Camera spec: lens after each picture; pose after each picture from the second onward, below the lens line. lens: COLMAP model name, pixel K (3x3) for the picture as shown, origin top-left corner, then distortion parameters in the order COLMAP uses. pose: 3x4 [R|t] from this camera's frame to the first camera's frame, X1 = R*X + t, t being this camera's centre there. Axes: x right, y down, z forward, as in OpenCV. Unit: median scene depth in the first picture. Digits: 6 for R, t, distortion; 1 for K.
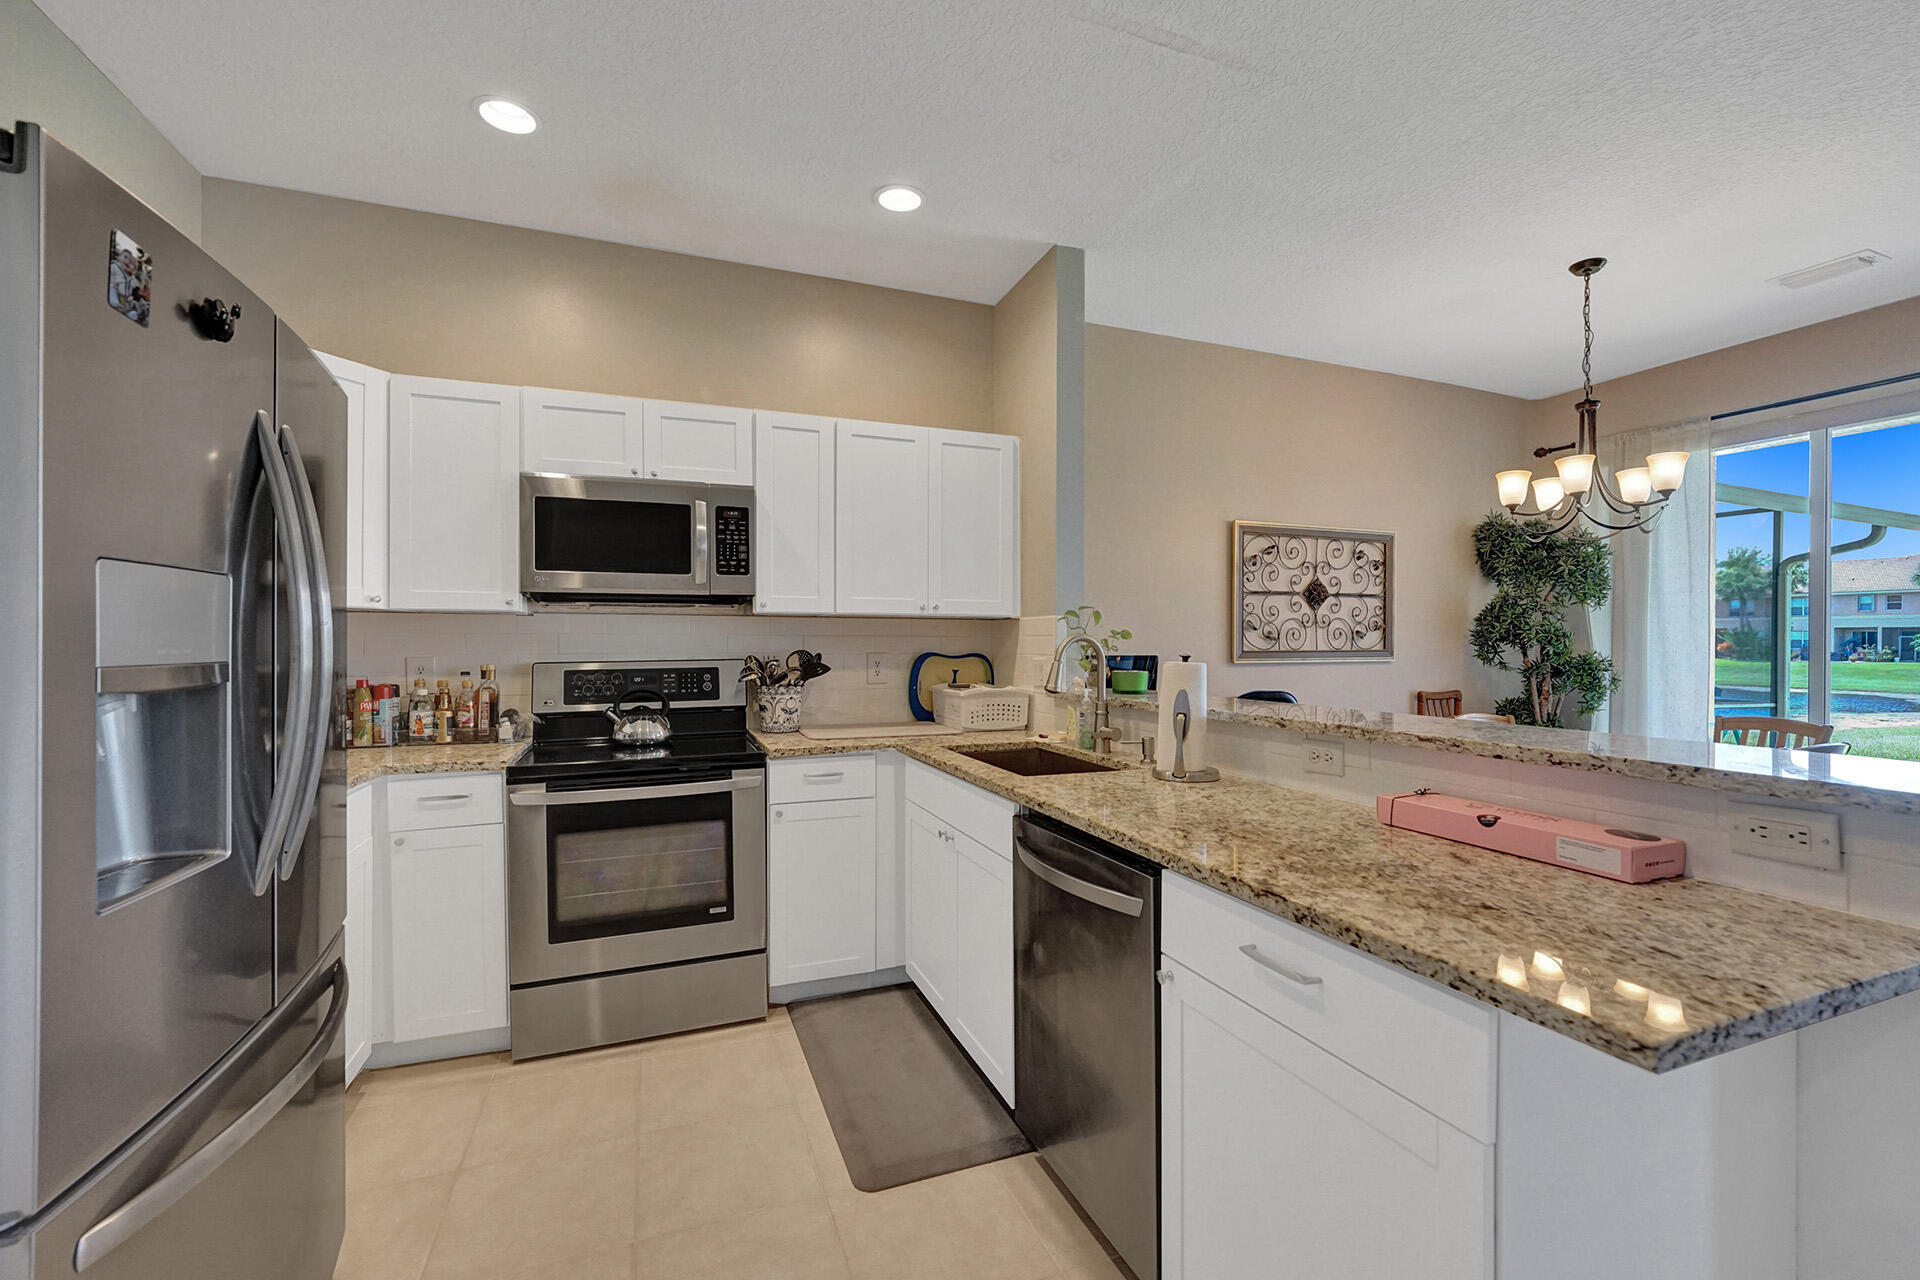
lens RADIAL K [[815.7, 0, 963.0], [0, 815.7, 619.7], [0, 0, 1]] dist [-0.000604, 0.000292]
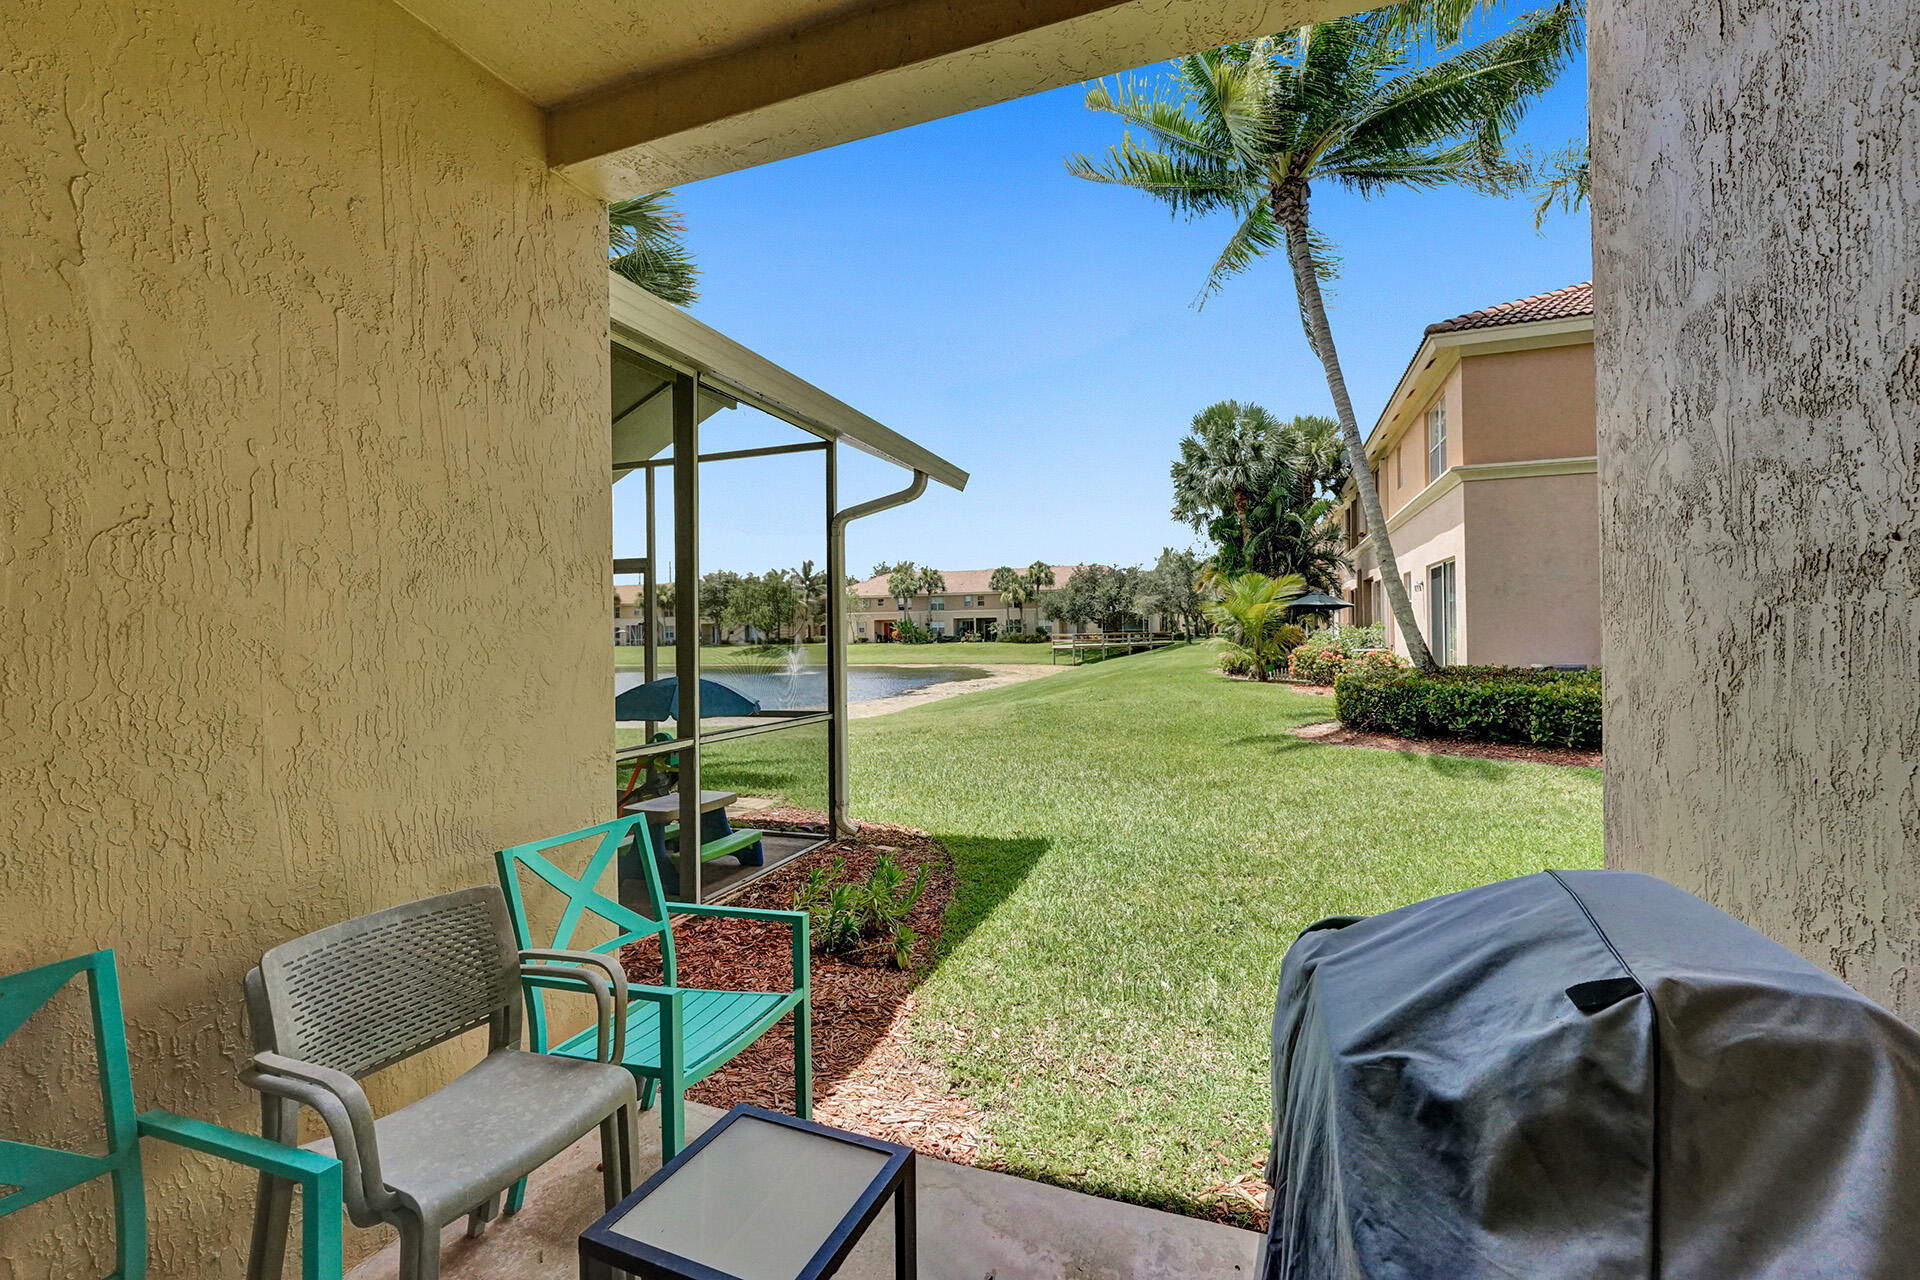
lens RADIAL K [[815.7, 0, 963.0], [0, 815.7, 619.7], [0, 0, 1]] dist [-0.000604, 0.000292]
pose [[0.678112, 0.001188, 0.734958, 1.145726], [-0.007590, 0.999957, 0.005386, 0.054573], [-0.734919, -0.009231, 0.678092, 0.859526]]
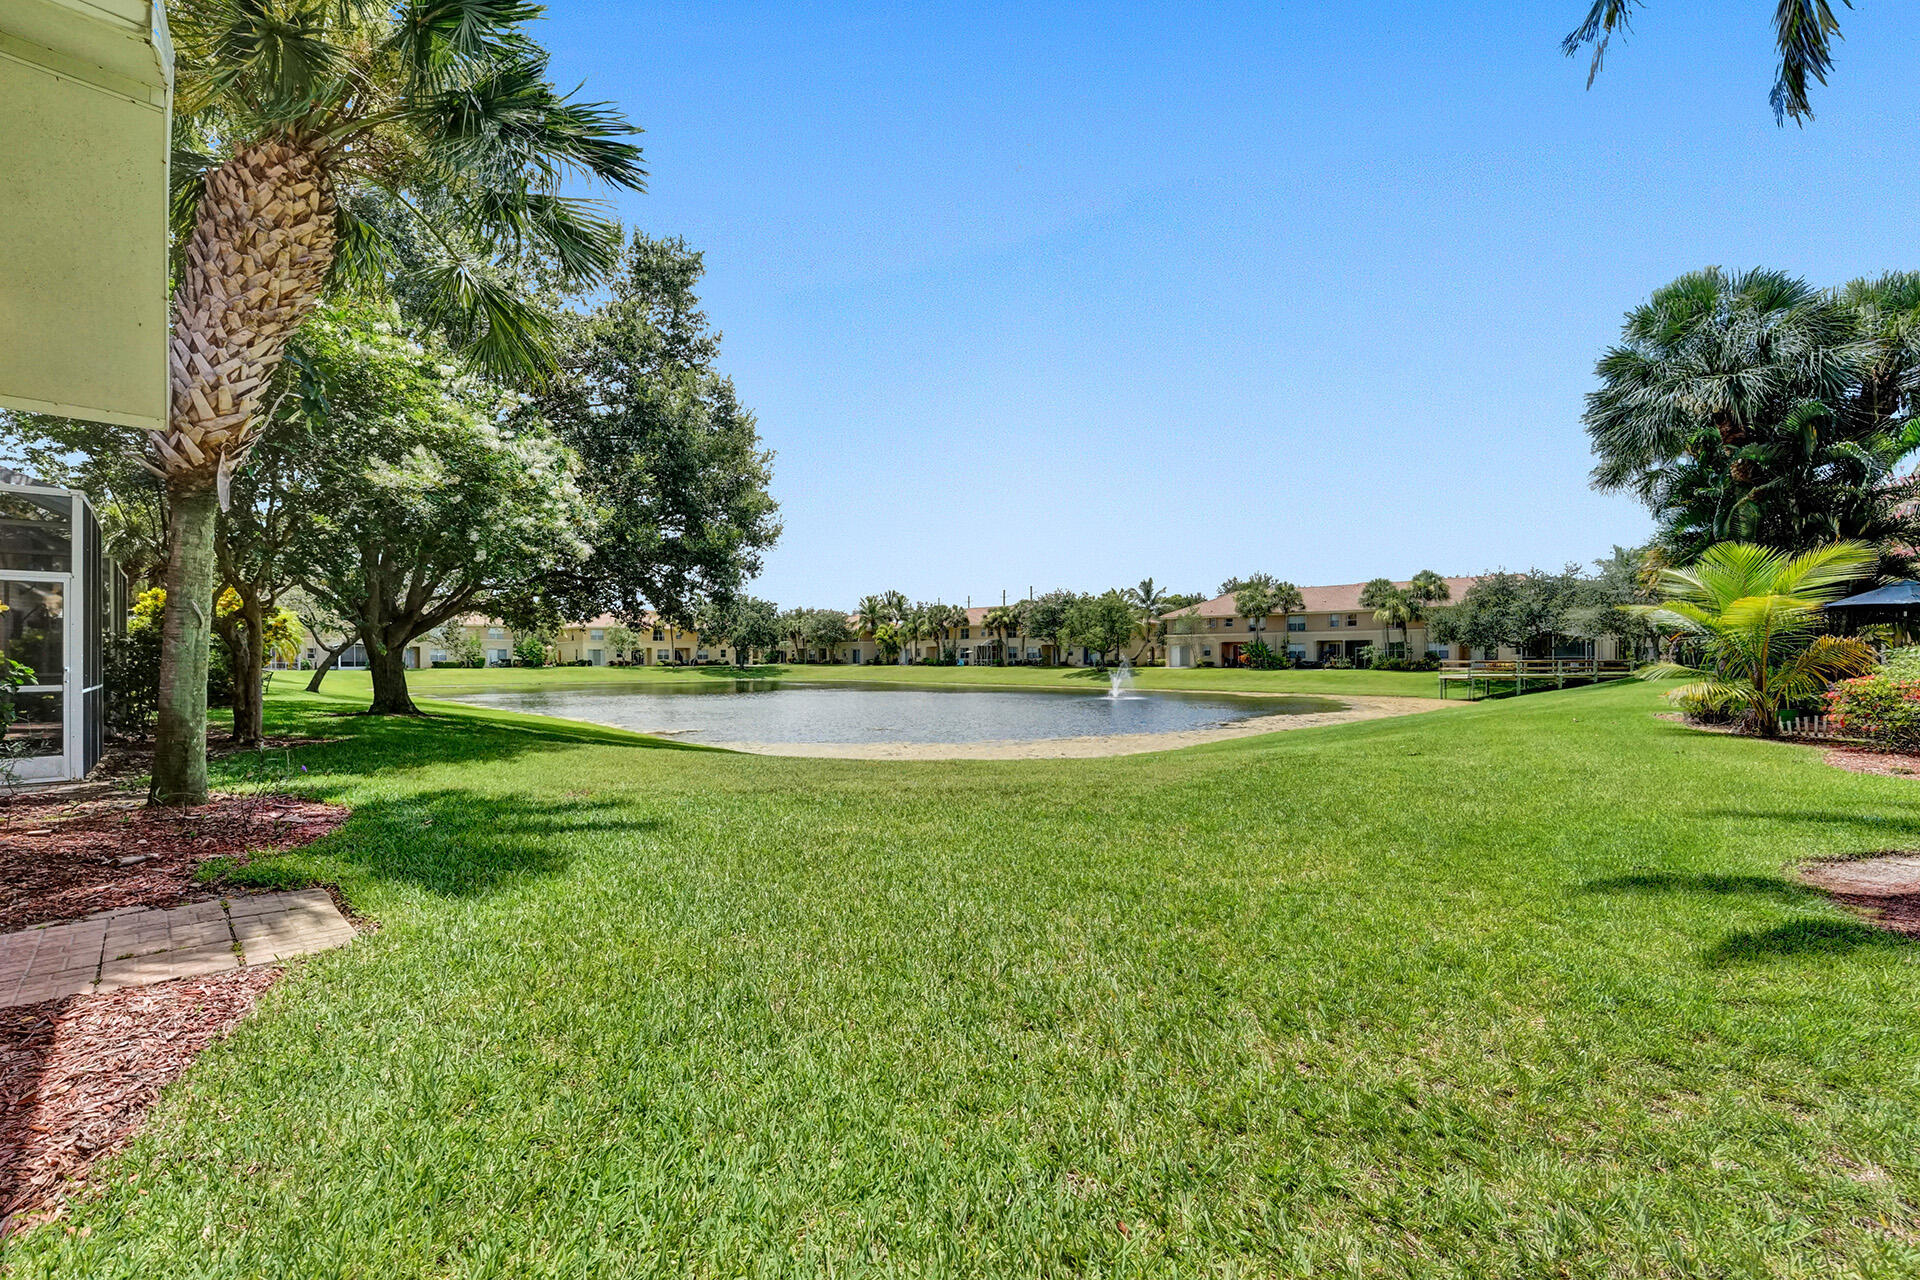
lens RADIAL K [[810.9, 0, 960.0], [0, 810.9, 640.0], [0, 0, 1]] dist [-0.000305, 0.000268]
pose [[0.932141, 0.009013, 0.361984, 2.919668], [-0.011501, 0.999923, 0.004721, 0.148797], [-0.361913, -0.008564, 0.932172, 1.452177]]
